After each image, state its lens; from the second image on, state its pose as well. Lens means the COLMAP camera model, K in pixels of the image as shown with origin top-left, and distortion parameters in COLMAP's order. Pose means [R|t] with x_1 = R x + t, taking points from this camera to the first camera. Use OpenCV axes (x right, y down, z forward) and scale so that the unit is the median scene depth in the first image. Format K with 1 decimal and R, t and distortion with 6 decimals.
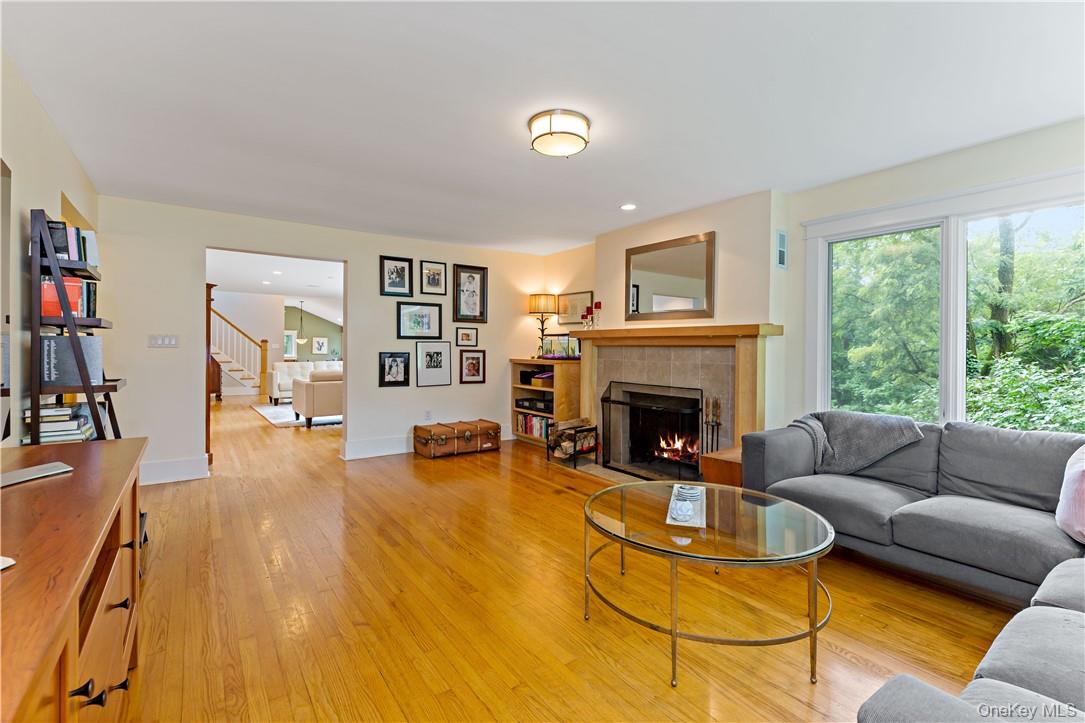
lens RADIAL K [[474.6, 0, 546.0], [0, 474.6, 347.1], [0, 0, 1]] dist [0.000674, 0.000013]
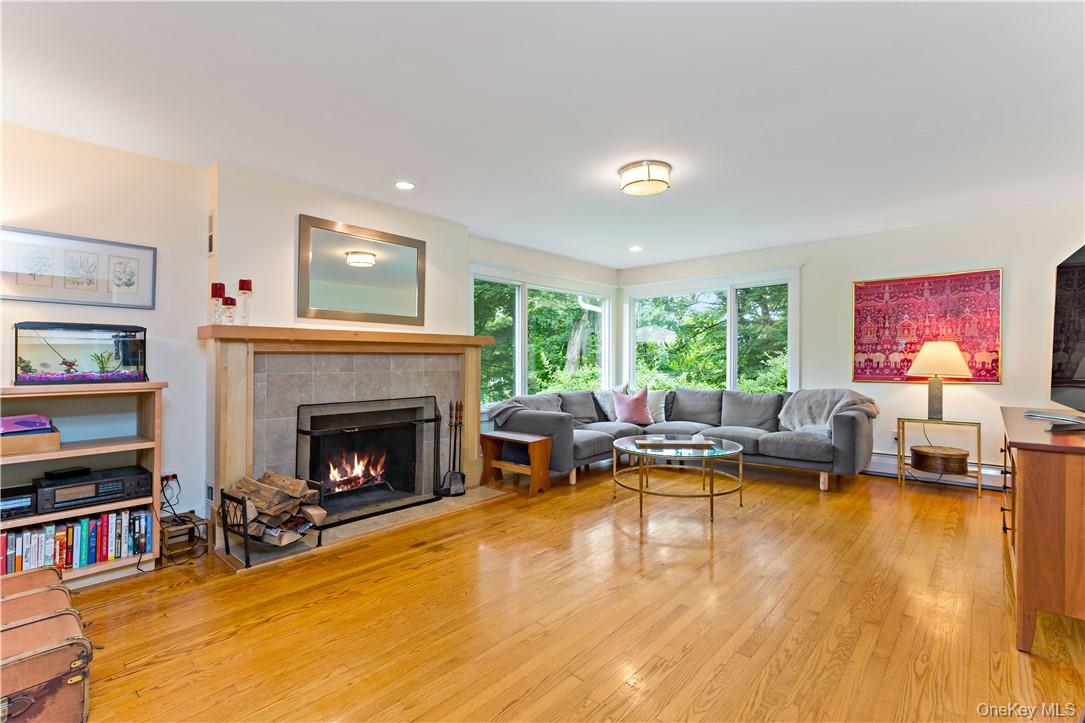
lens RADIAL K [[486.9, 0, 540.0], [0, 486.9, 358.0], [0, 0, 1]] dist [0.009189, 0.000242]
pose [[-0.201537, -0.008326, 0.979445, -0.741901], [-0.003056, 0.999964, 0.007871, -0.001757], [-0.979476, -0.001406, -0.201555, 0.979725]]
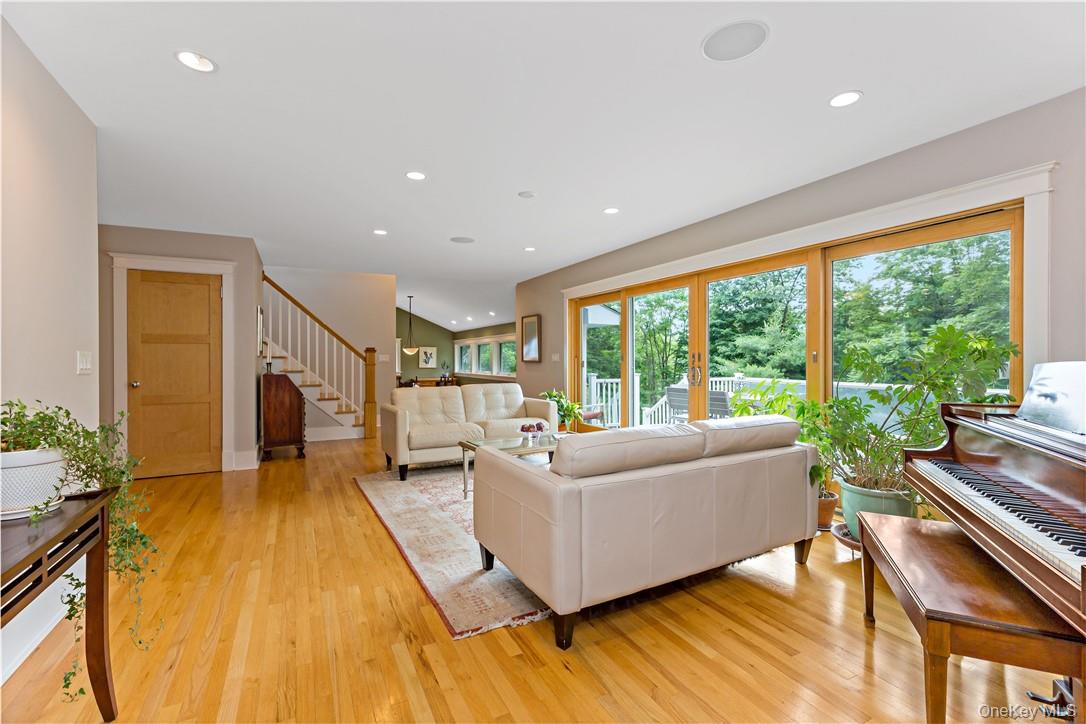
lens RADIAL K [[487.3, 0, 540.5], [0, 487.3, 358.5], [0, 0, 1]] dist [0.009189, 0.000242]
pose [[0.985076, -0.007724, -0.171945, -0.041733], [0.007989, 0.999968, 0.000847, -0.000039], [0.171933, -0.002208, 0.985106, 0.064779]]
